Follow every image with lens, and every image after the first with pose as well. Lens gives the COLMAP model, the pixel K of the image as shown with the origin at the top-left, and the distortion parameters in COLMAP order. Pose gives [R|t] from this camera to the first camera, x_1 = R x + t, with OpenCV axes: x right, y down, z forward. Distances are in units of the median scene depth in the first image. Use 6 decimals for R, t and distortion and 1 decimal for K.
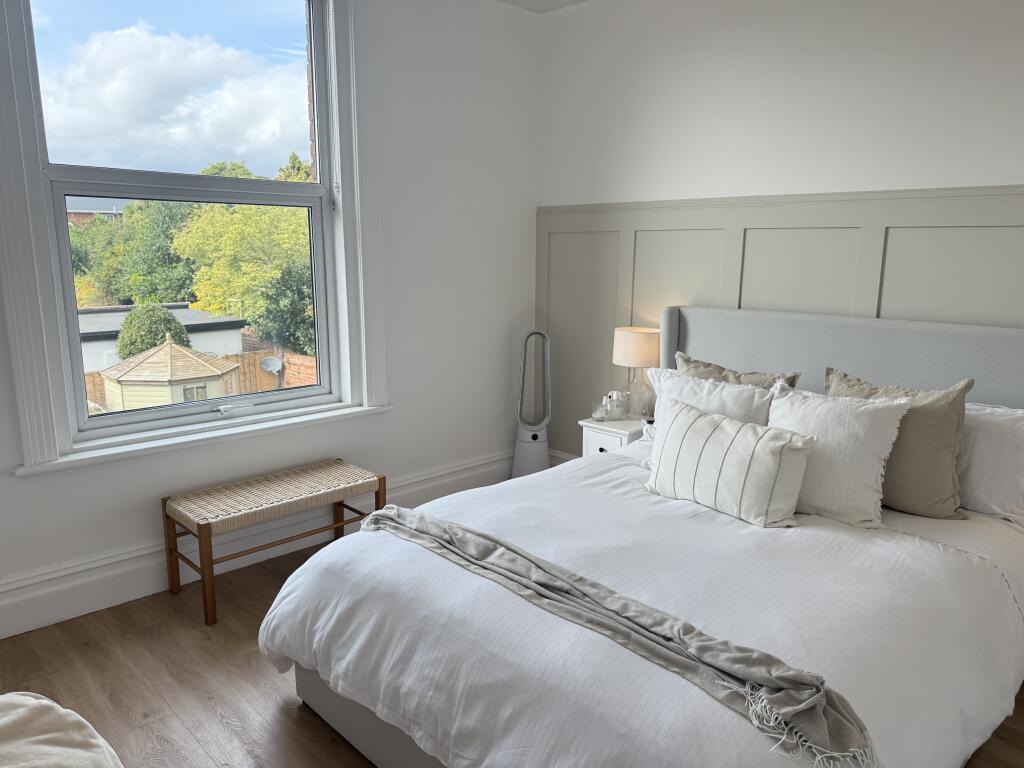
lens RADIAL K [[711.1, 0, 512.0], [0, 711.1, 384.0], [0, 0, 1]] dist [0.059114, -0.076571]
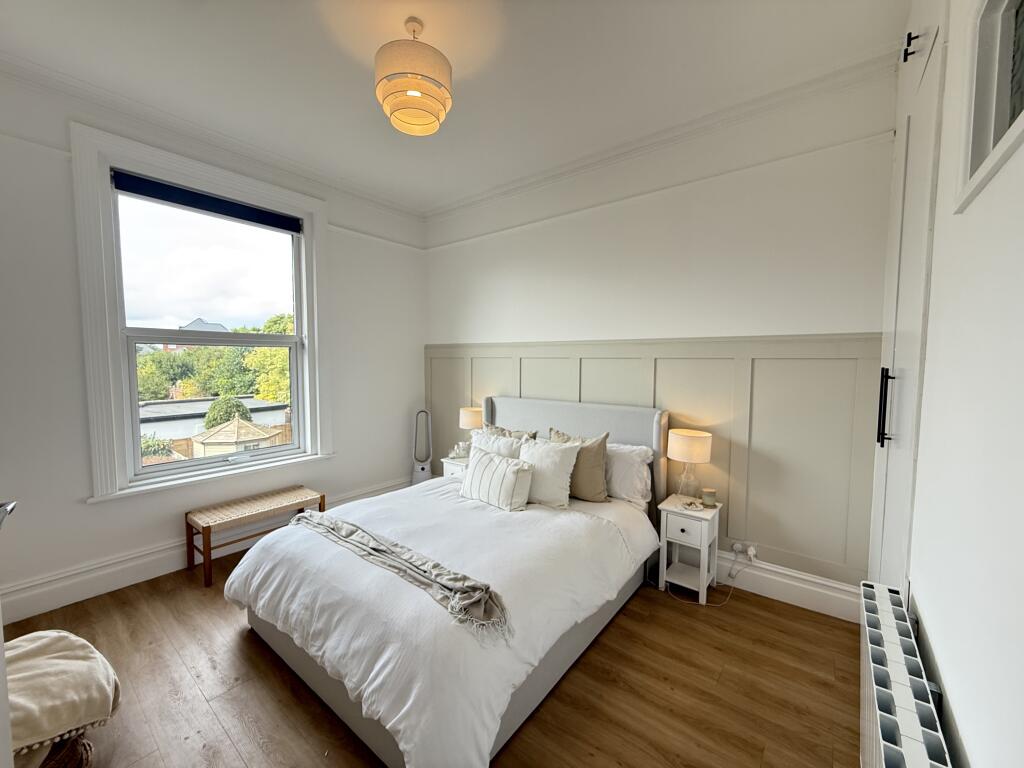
lens RADIAL K [[406.1, 0, 512.0], [0, 406.1, 384.0], [0, 0, 1]] dist [-0.001191, -0.000163]
pose [[0.991994, -0.012762, 0.125638, 0.216238], [0.028640, 0.991693, -0.125395, -0.005972], [-0.122994, 0.127989, 0.984119, -0.129029]]
